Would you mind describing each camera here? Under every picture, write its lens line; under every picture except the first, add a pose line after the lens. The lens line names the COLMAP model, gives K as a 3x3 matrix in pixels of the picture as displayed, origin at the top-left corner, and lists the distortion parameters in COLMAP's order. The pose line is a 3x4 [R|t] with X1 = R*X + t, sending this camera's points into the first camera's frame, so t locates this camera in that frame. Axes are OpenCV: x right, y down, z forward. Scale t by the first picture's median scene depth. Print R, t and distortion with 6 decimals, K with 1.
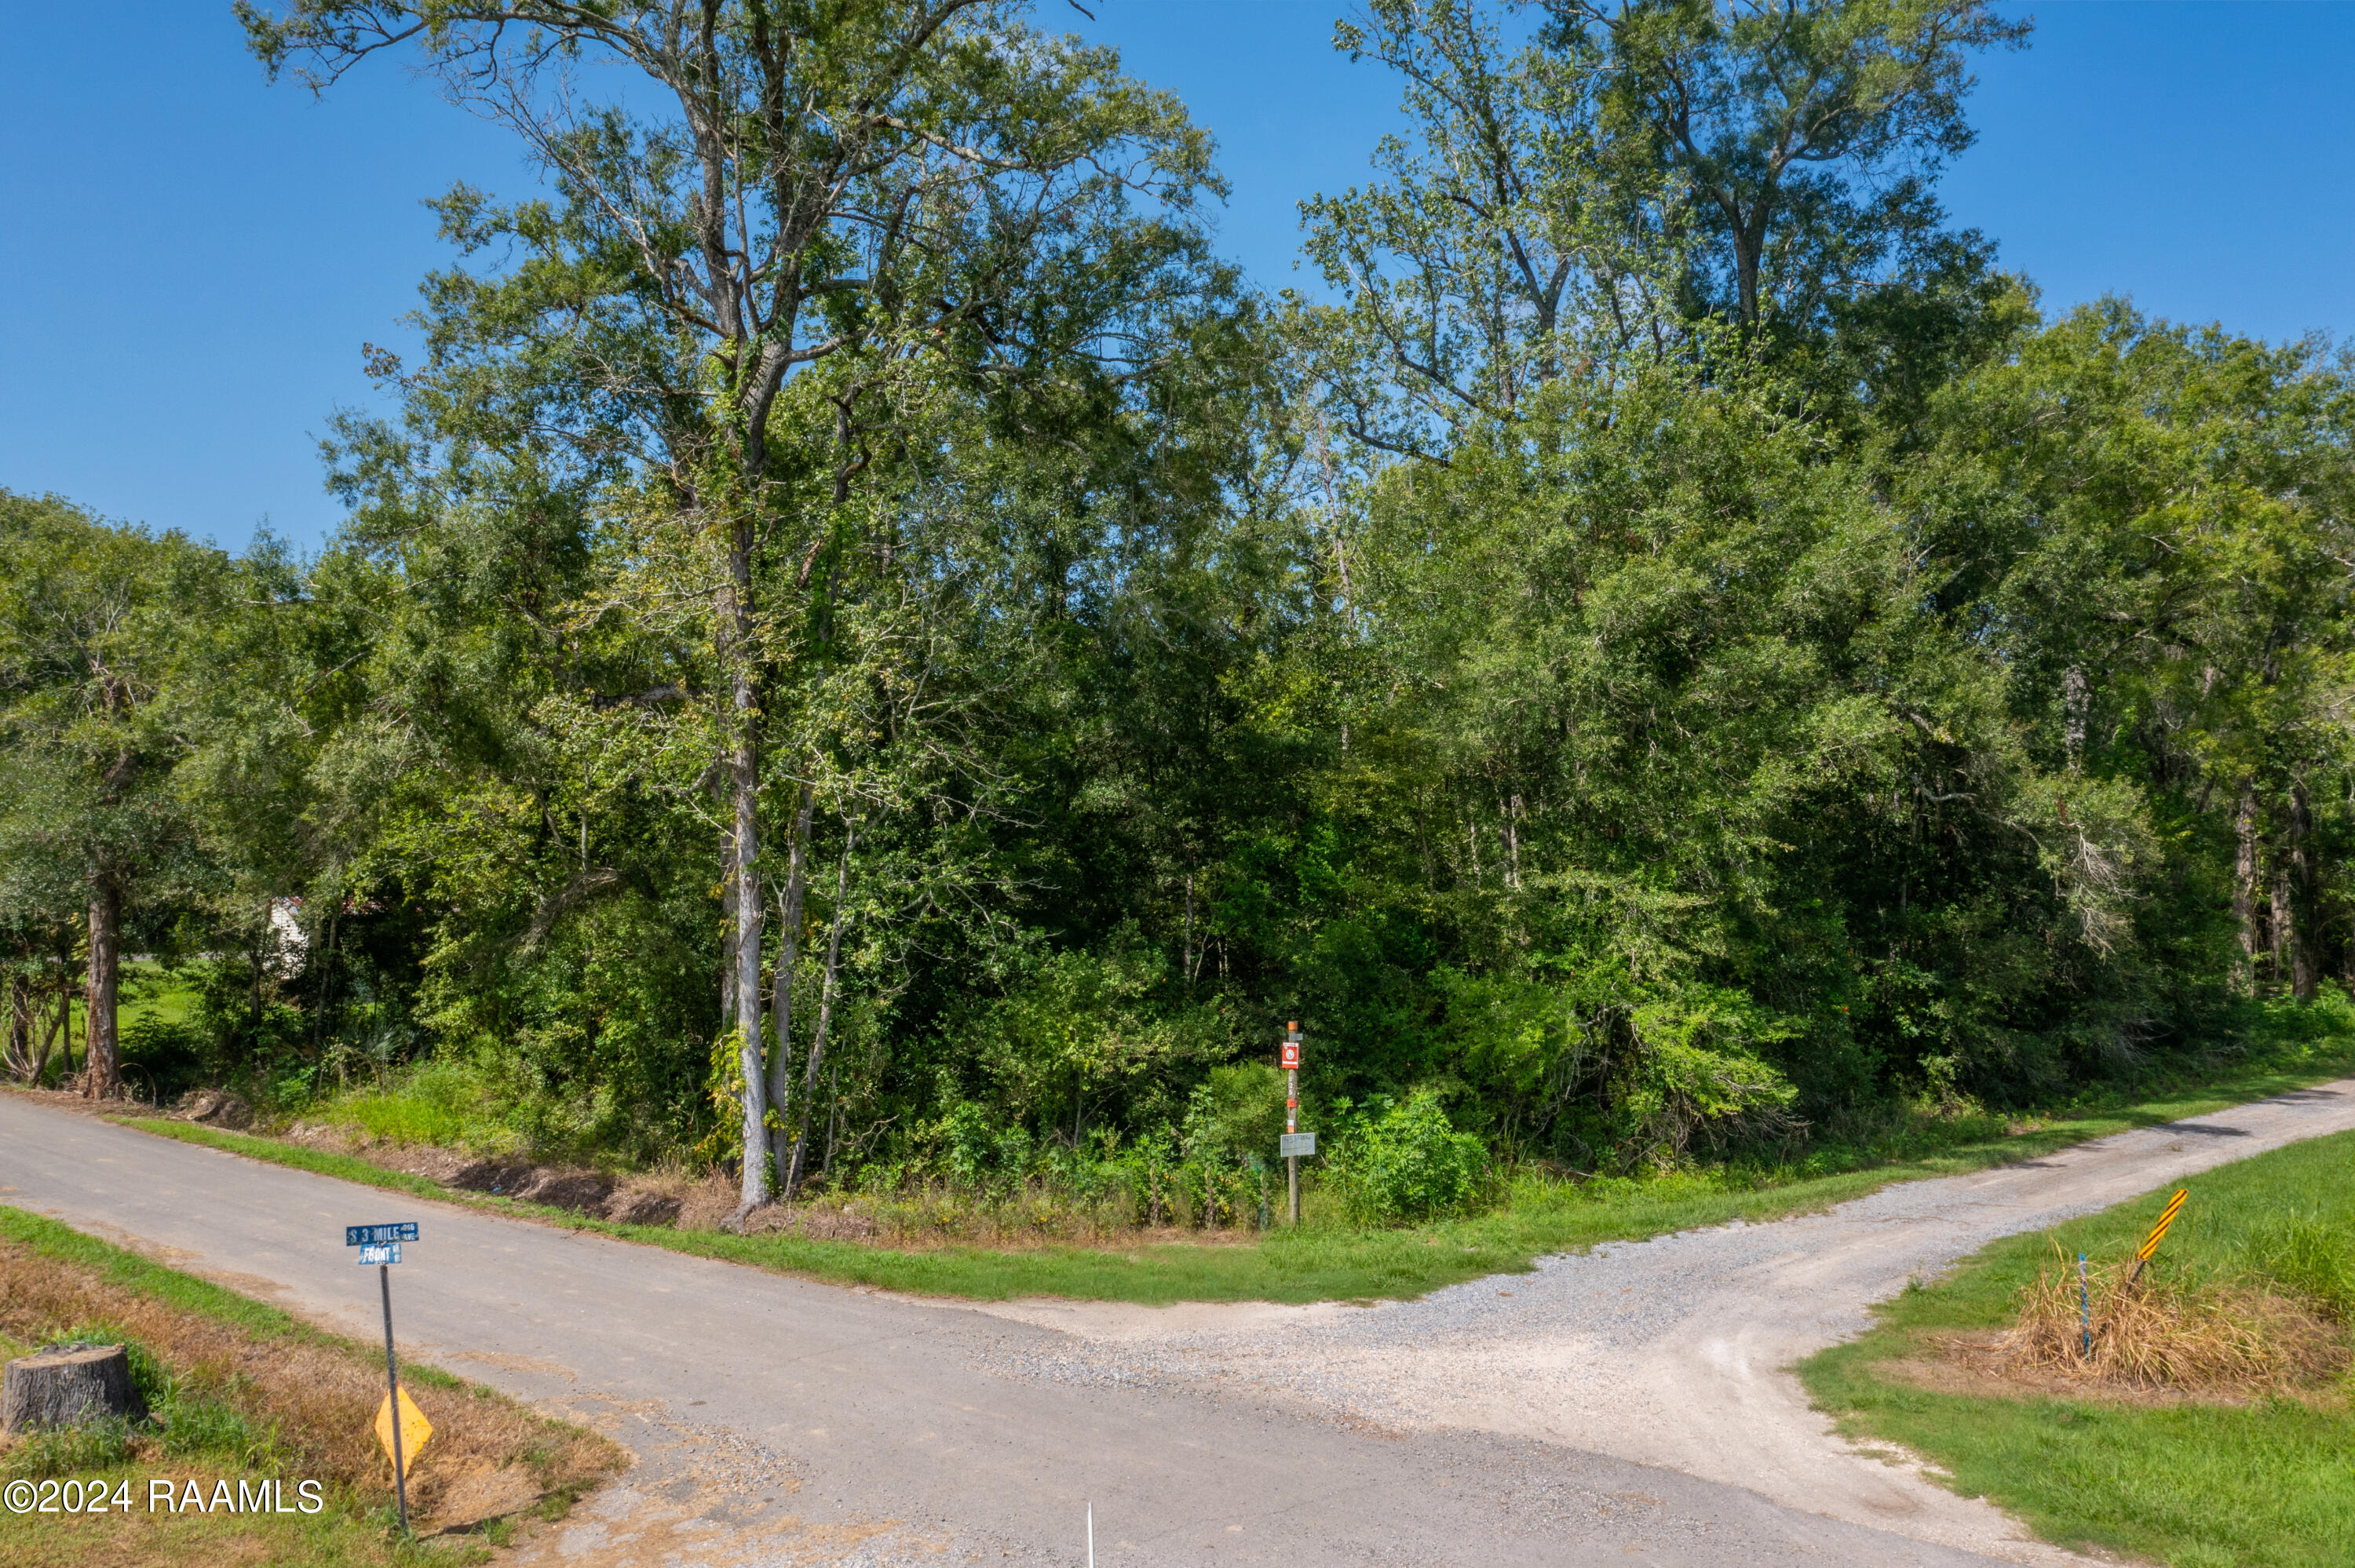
lens RADIAL K [[1925.4, 0, 1178.8], [0, 1925.4, 778.8], [0, 0, 1]] dist [-0.011667, 0.004025]
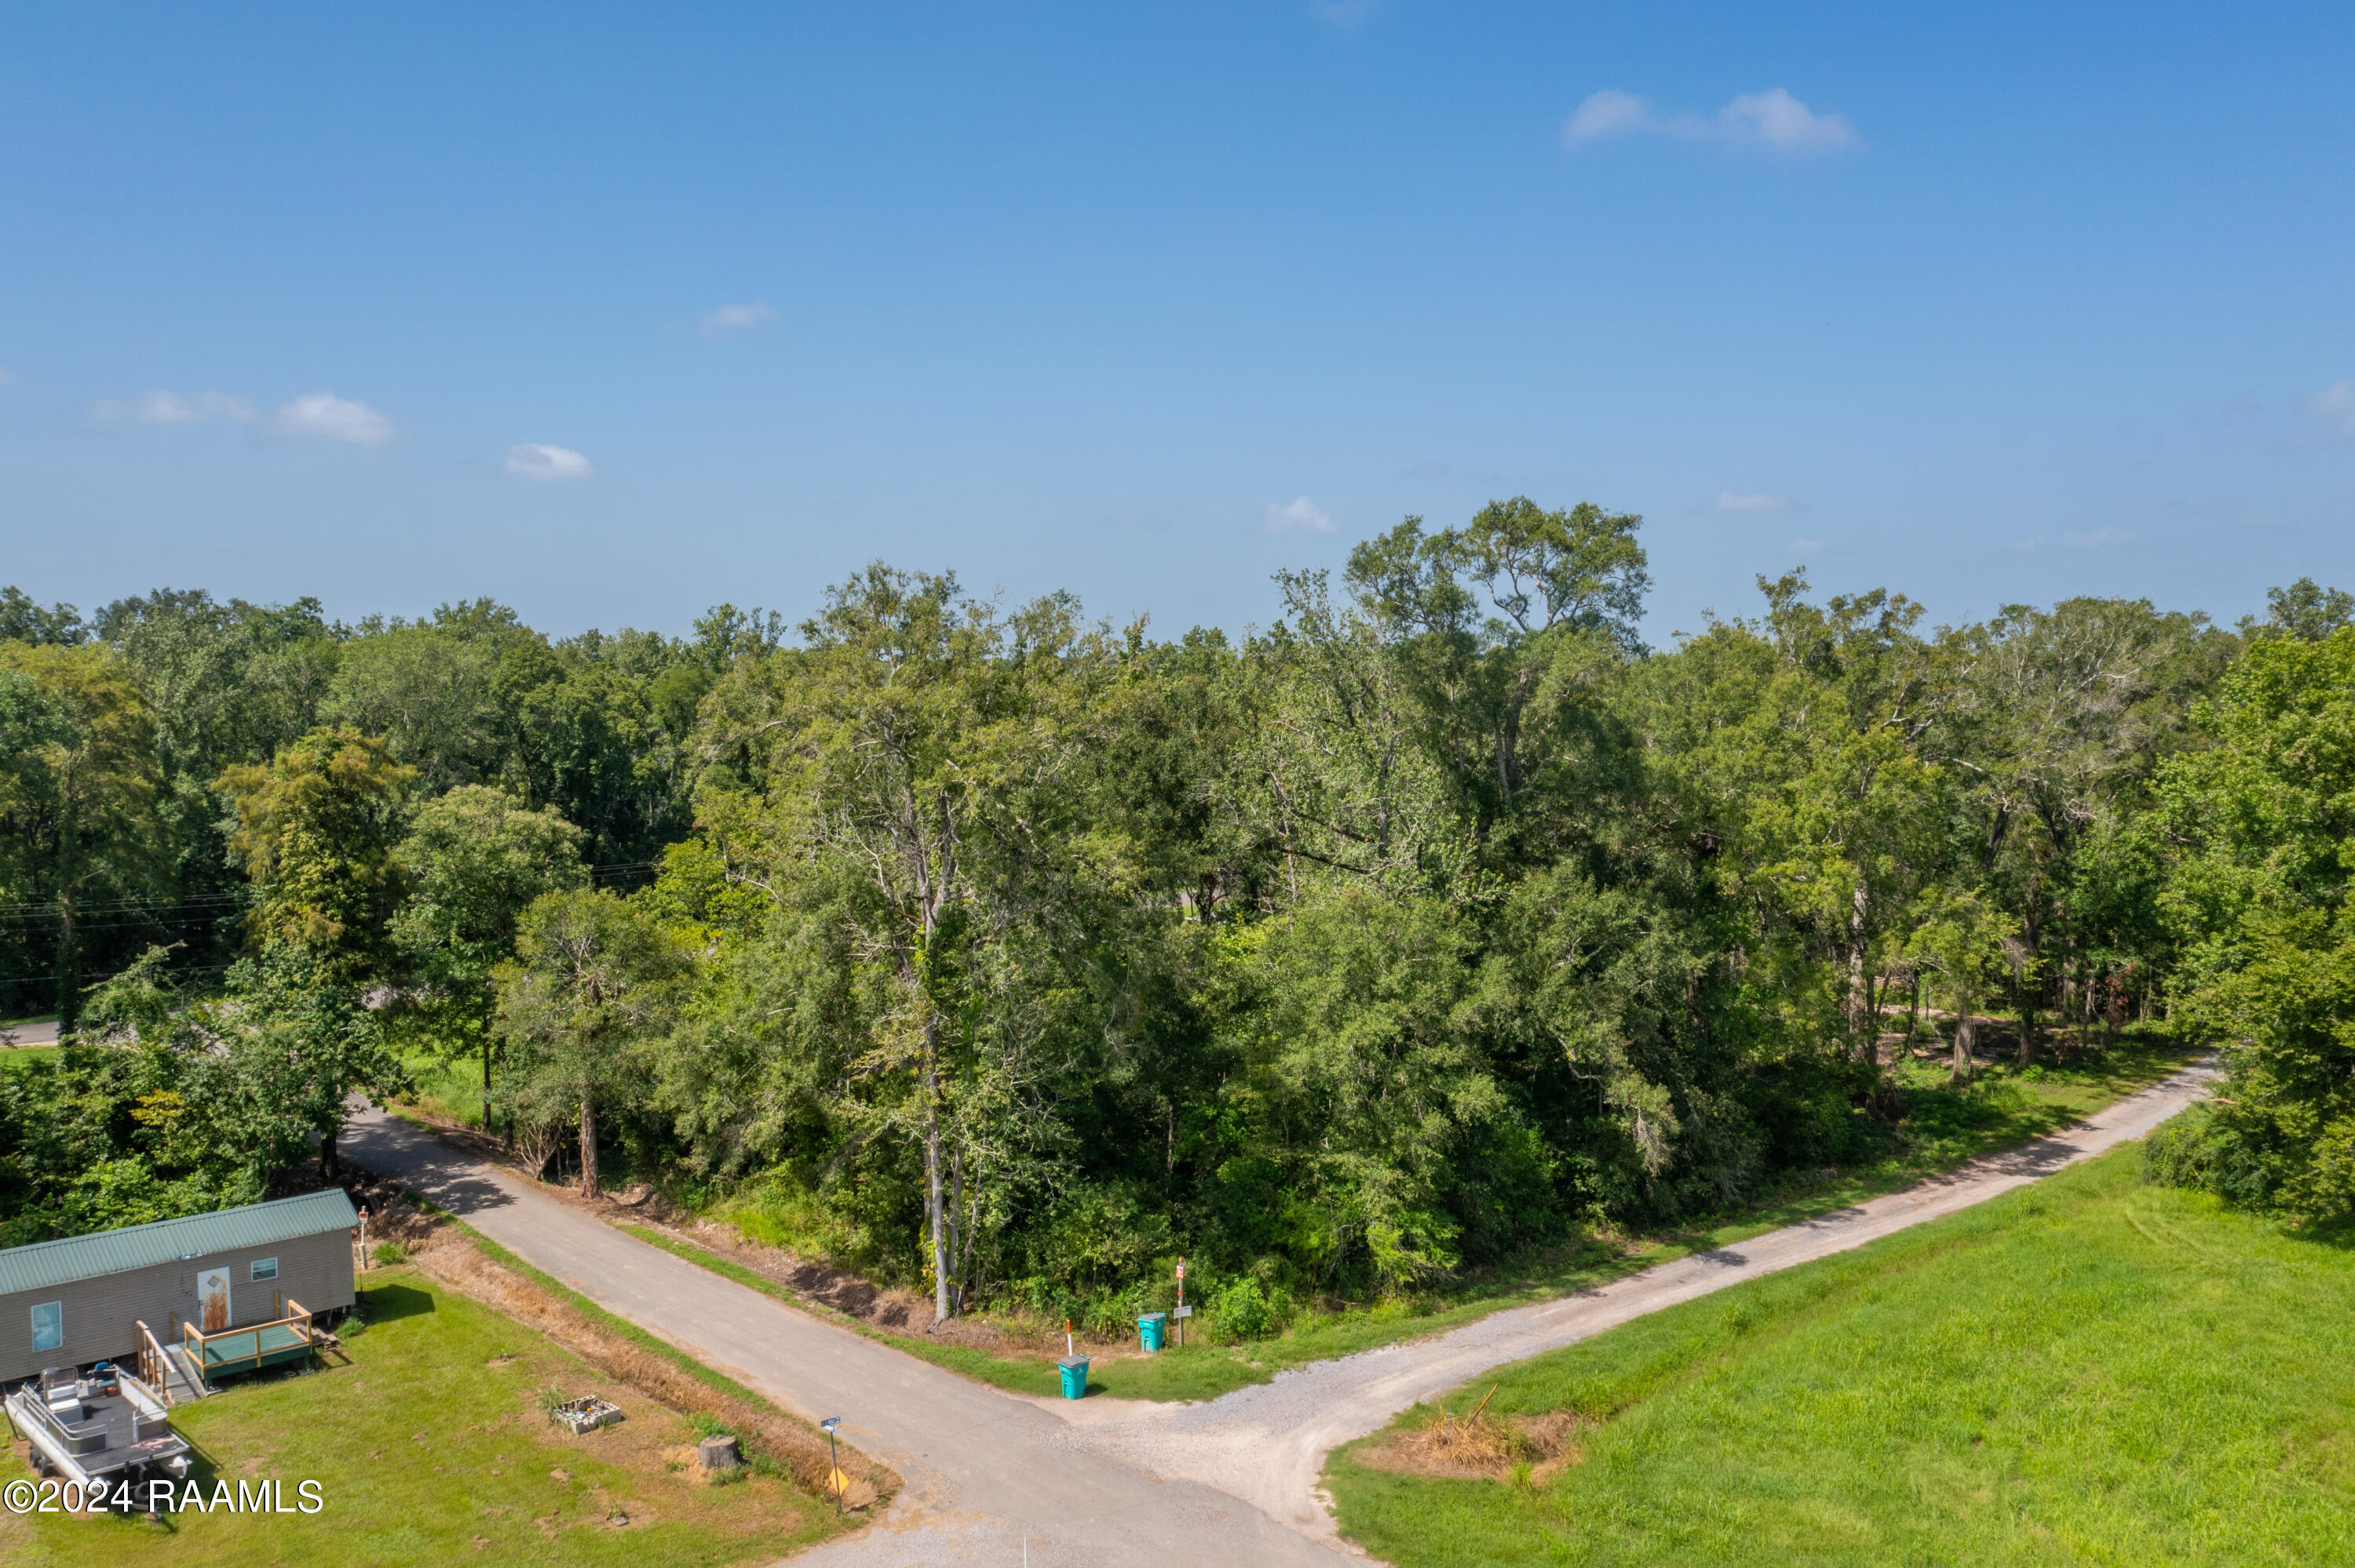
lens RADIAL K [[1925.4, 0, 1178.6], [0, 1925.4, 787.4], [0, 0, 1]] dist [-0.011667, 0.004025]
pose [[0.996018, 0.004784, -0.089021, 0.222898], [0.005086, 0.993884, 0.110311, -0.582038], [0.089004, -0.110324, 0.989902, -1.003444]]
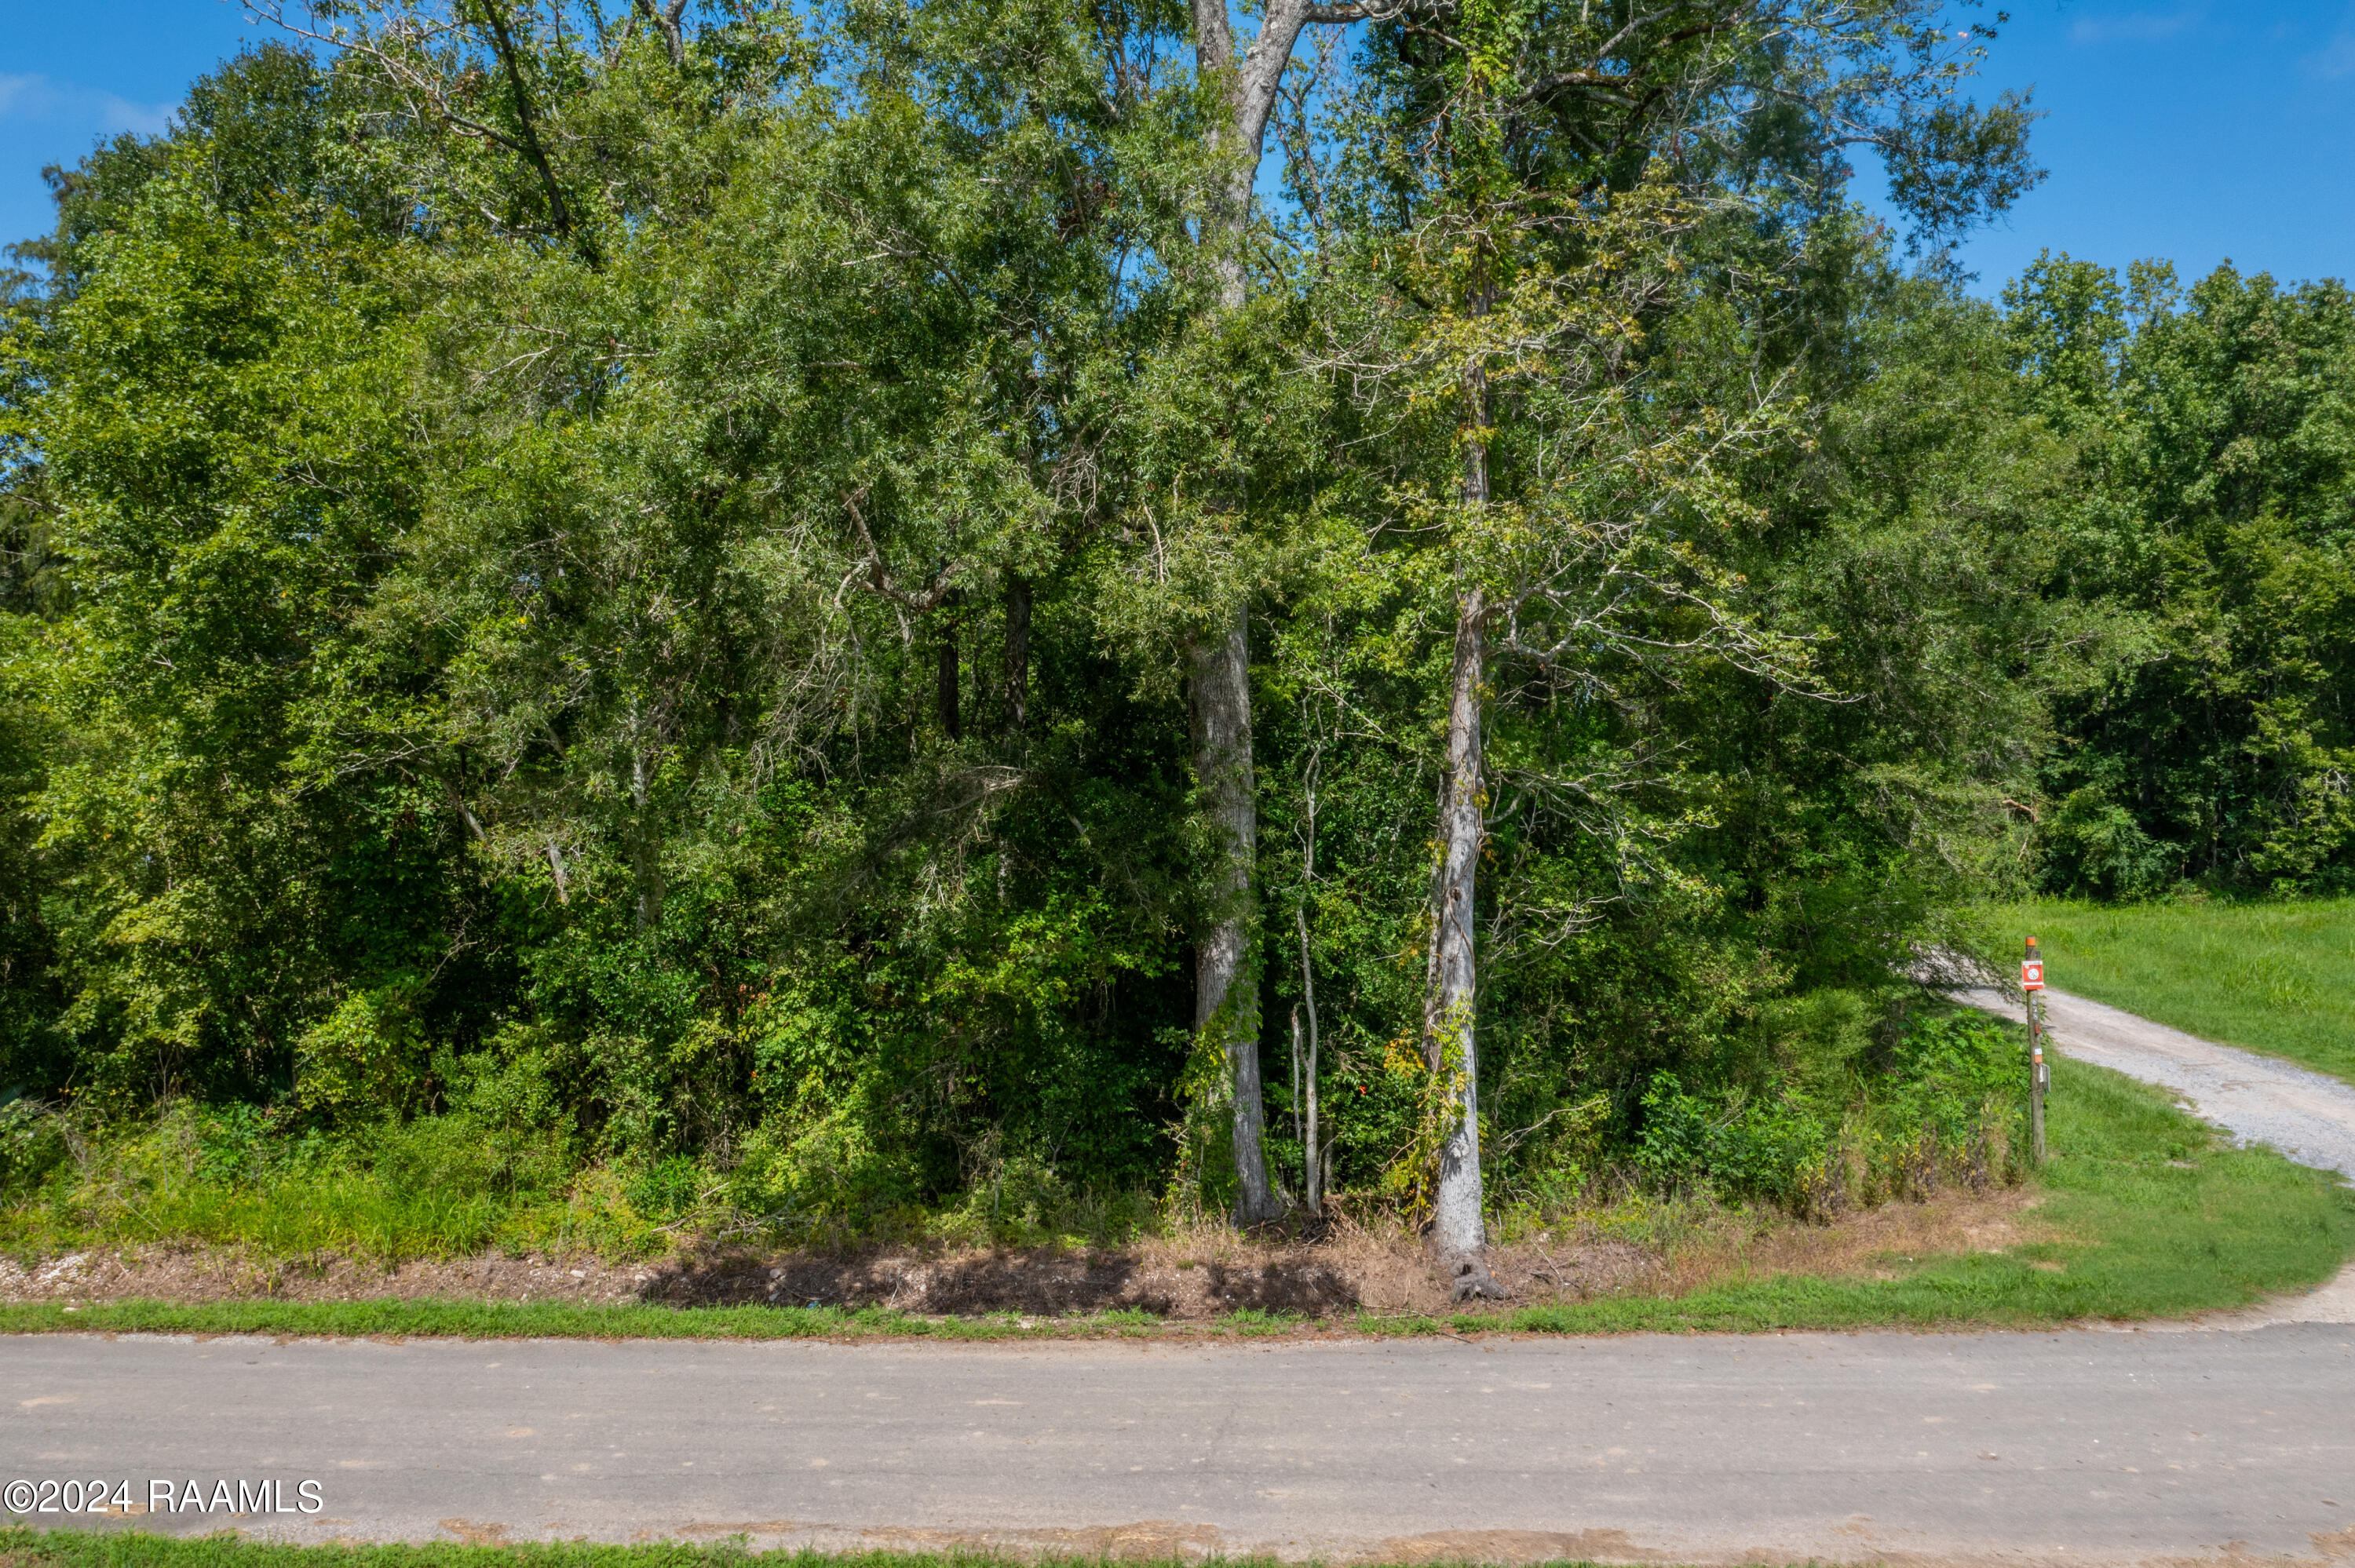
lens RADIAL K [[1925.4, 0, 1175.5], [0, 1925.4, 781.4], [0, 0, 1]] dist [-0.011667, 0.004025]
pose [[0.767420, -0.010975, 0.641051, -0.705396], [-0.022192, 0.998800, 0.043666, 0.024765], [-0.640761, -0.047736, 0.766255, 0.522132]]
